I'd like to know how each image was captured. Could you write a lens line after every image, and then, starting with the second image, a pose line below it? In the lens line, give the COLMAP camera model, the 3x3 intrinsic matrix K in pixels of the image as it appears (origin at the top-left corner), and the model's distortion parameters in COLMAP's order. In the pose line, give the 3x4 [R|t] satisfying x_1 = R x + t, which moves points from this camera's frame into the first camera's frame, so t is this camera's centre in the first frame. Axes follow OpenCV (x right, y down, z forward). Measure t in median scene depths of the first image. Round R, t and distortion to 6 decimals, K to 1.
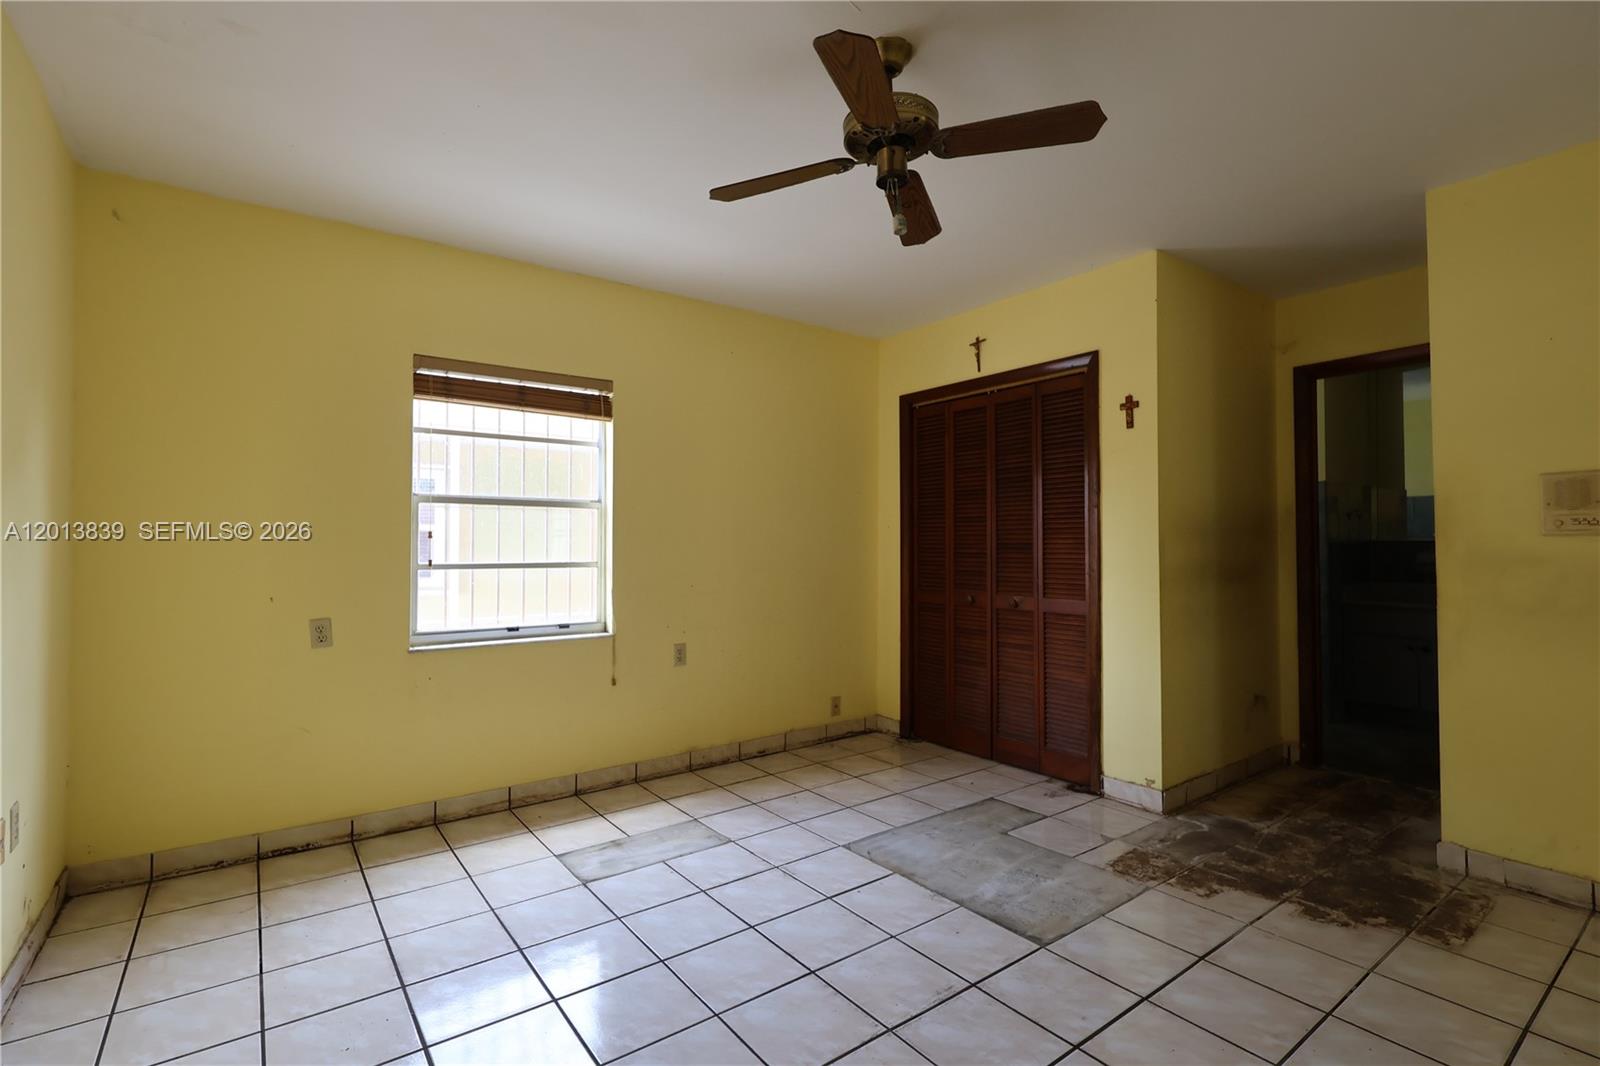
lens RADIAL K [[739.6, 0, 796.4], [0, 739.6, 532.2], [0, 0, 1]] dist [-0.002985, 0.001601]
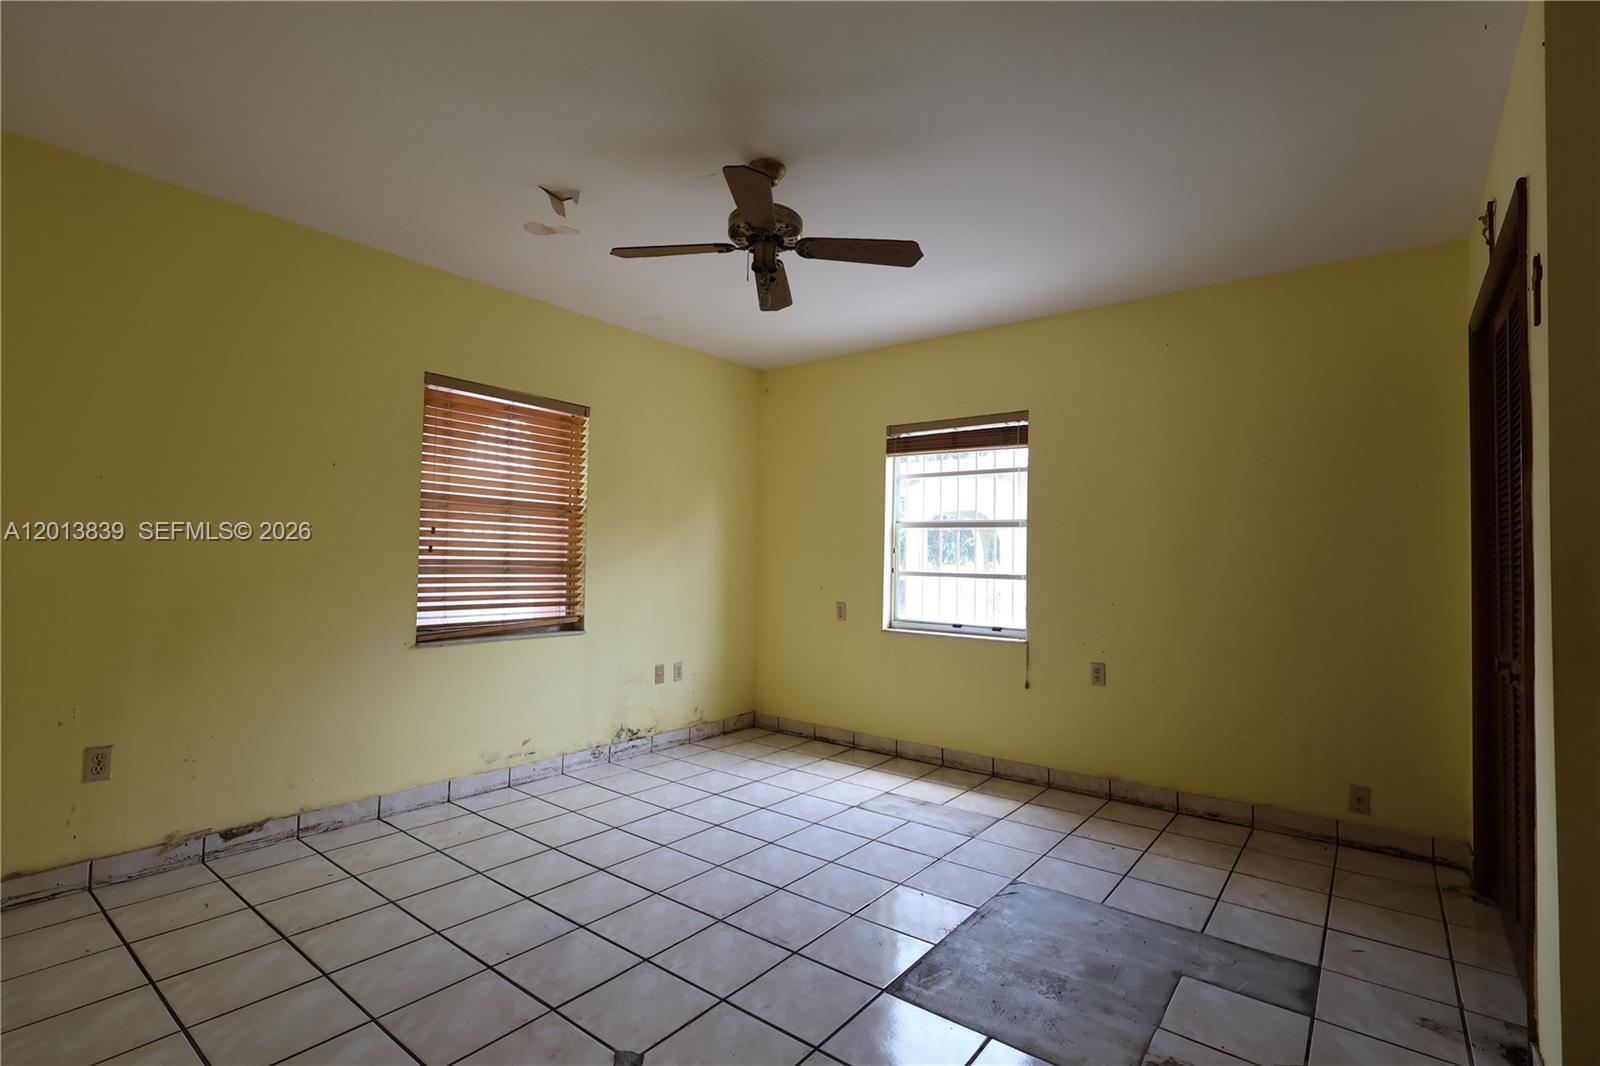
lens RADIAL K [[739.6, 0, 796.4], [0, 739.6, 532.2], [0, 0, 1]] dist [-0.002985, 0.001601]
pose [[0.267392, -0.027300, -0.963201, 0.775228], [-0.000319, 0.999596, -0.028420, 0.008369], [0.963588, 0.007906, 0.267275, 0.410536]]
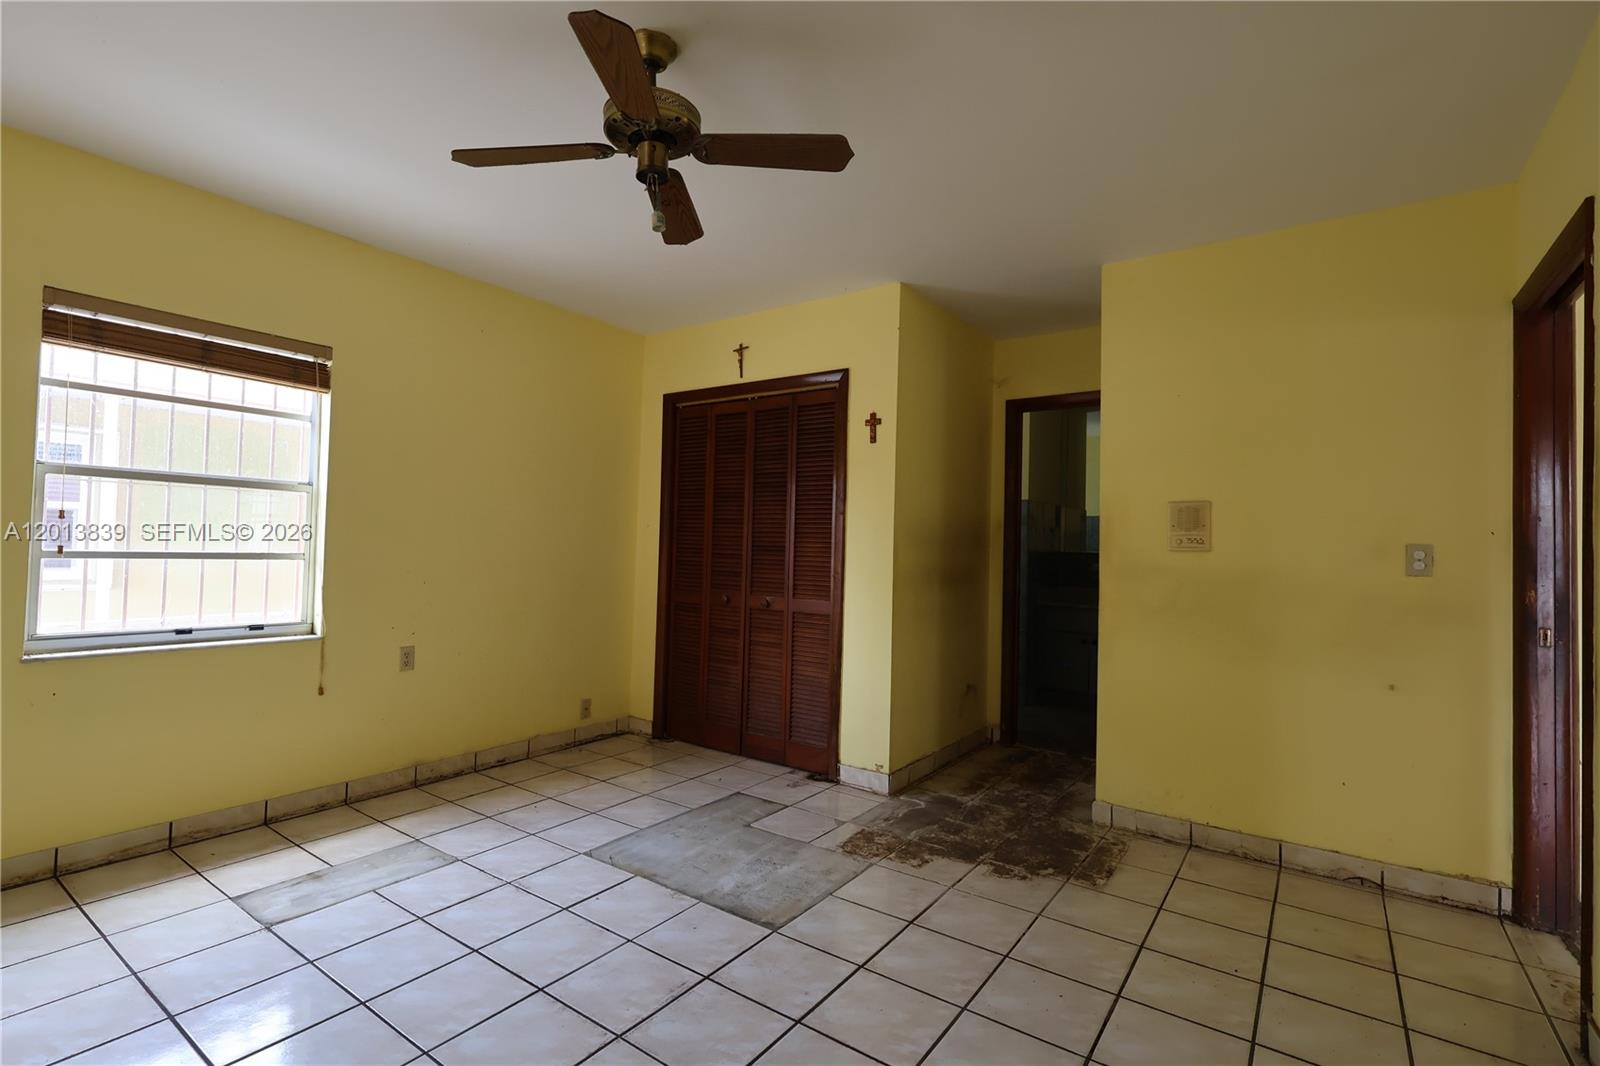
lens RADIAL K [[739.6, 0, 796.4], [0, 739.6, 532.2], [0, 0, 1]] dist [-0.002985, 0.001601]
pose [[0.951252, 0.033596, 0.306581, 0.014527], [-0.033843, 0.999417, -0.004509, -0.000457], [-0.306554, -0.006087, 0.951834, -0.002646]]
